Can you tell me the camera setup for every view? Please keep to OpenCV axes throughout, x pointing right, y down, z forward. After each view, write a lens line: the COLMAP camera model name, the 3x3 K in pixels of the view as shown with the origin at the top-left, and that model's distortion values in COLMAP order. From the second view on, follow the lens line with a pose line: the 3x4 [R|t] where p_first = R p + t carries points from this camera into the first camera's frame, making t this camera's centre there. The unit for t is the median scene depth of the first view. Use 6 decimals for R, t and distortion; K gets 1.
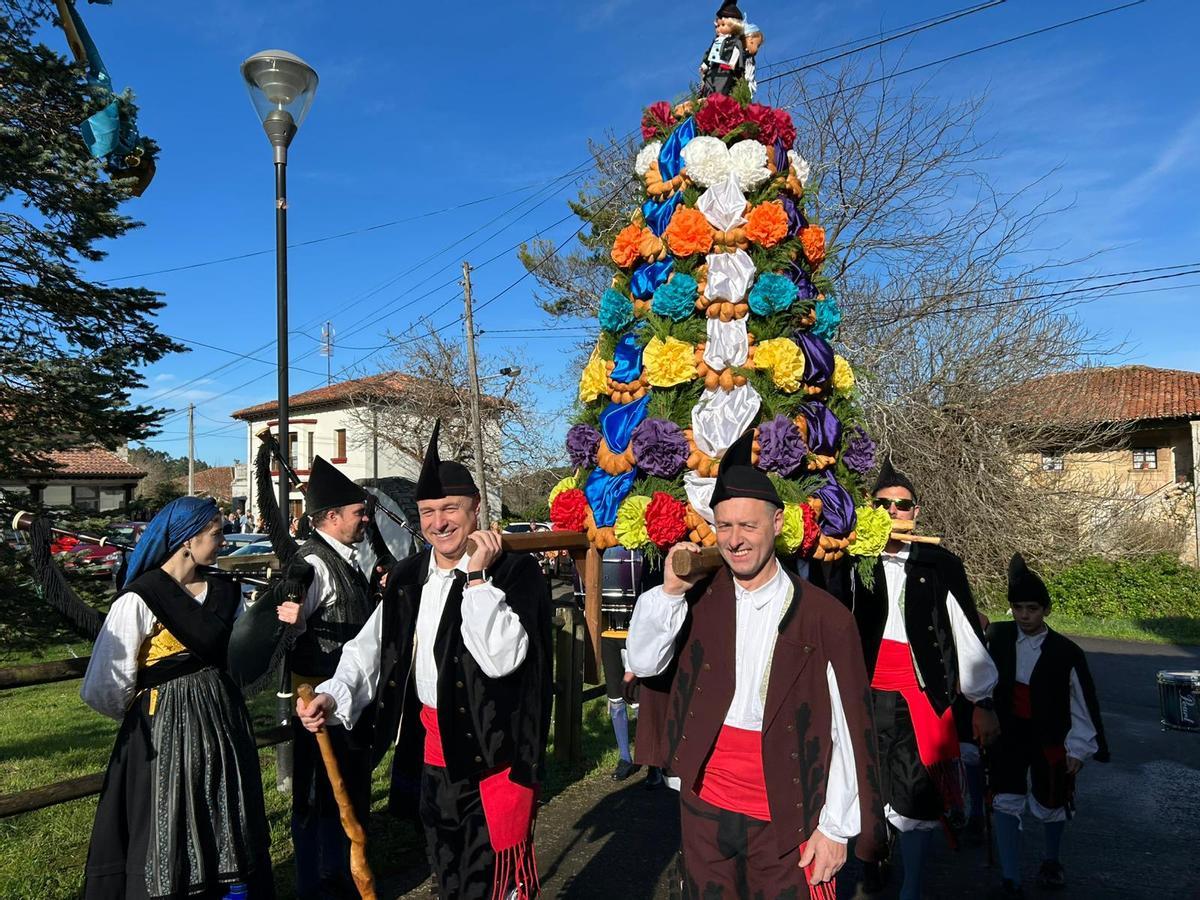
lens RADIAL K [[883.5, 0, 599.1], [0, 883.5, 454.4], [0, 0, 1]] dist [0.036116, -0.040046]
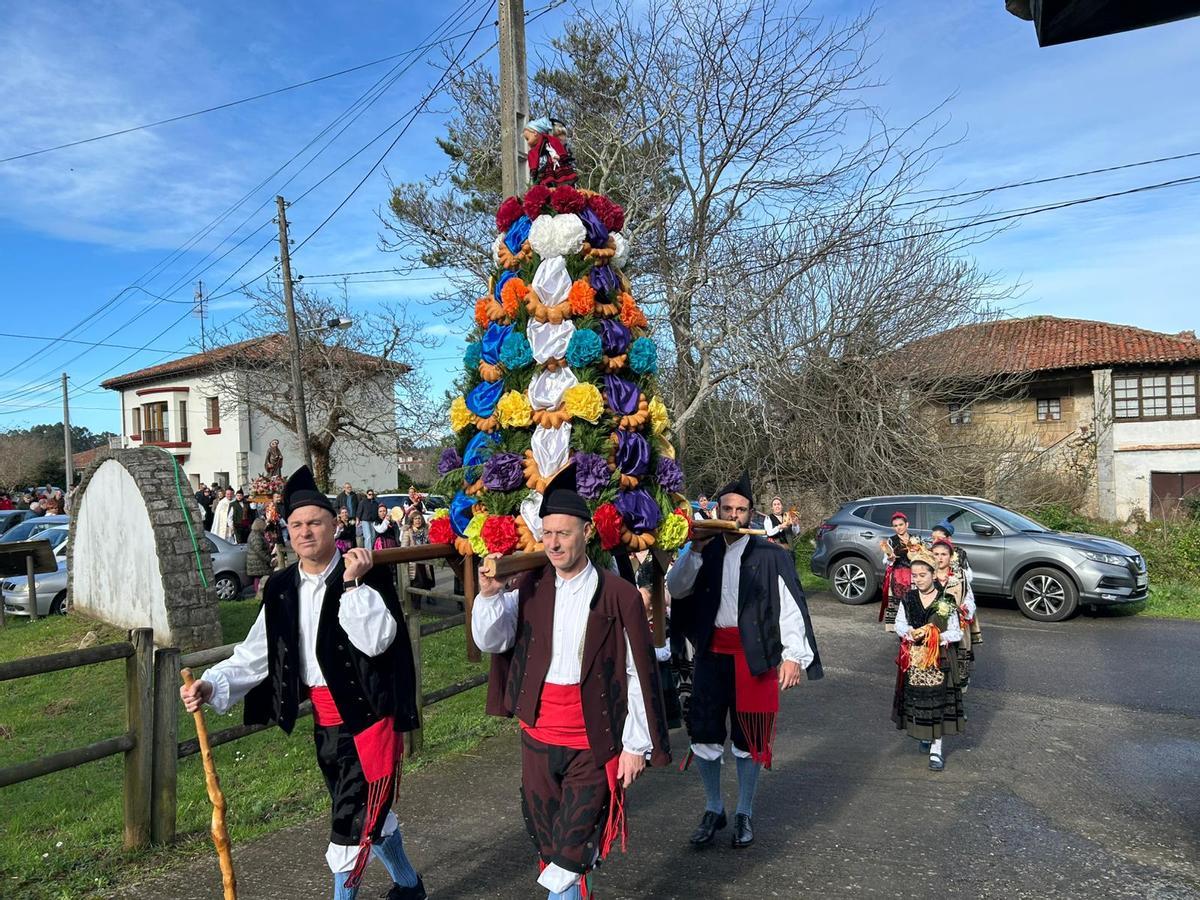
lens RADIAL K [[883.5, 0, 612.3], [0, 883.5, 460.8], [0, 0, 1]] dist [0.036116, -0.040046]
pose [[0.996580, -0.026333, 0.078329, 0.058835], [0.022632, 0.998602, 0.047766, 0.003753], [-0.079477, -0.045830, 0.995783, 0.059571]]
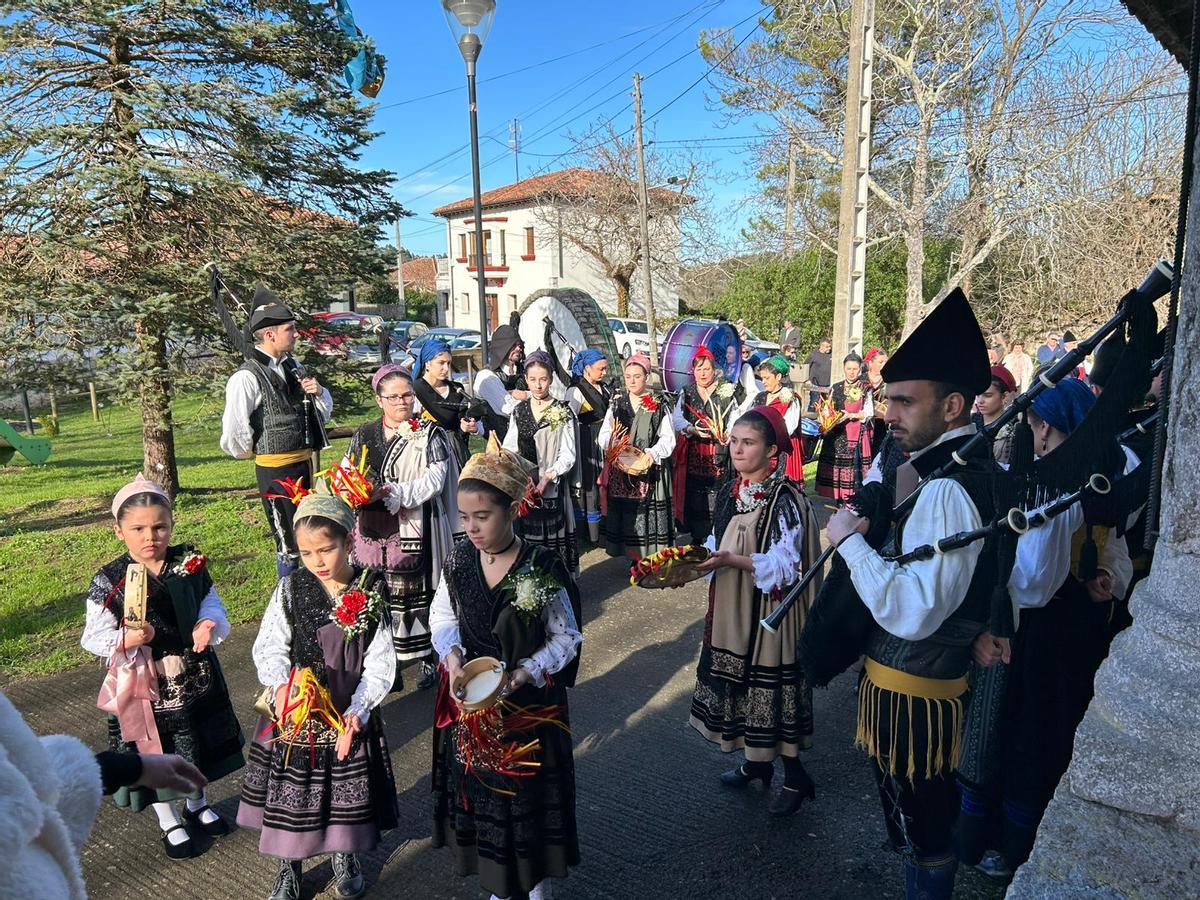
lens RADIAL K [[883.5, 0, 588.5], [0, 883.5, 463.0], [0, 0, 1]] dist [0.036116, -0.040046]
pose [[0.975410, 0.045476, -0.215657, 0.025731], [0.008573, 0.969912, 0.243303, -0.015034], [0.220232, -0.239169, 0.945672, -0.073131]]
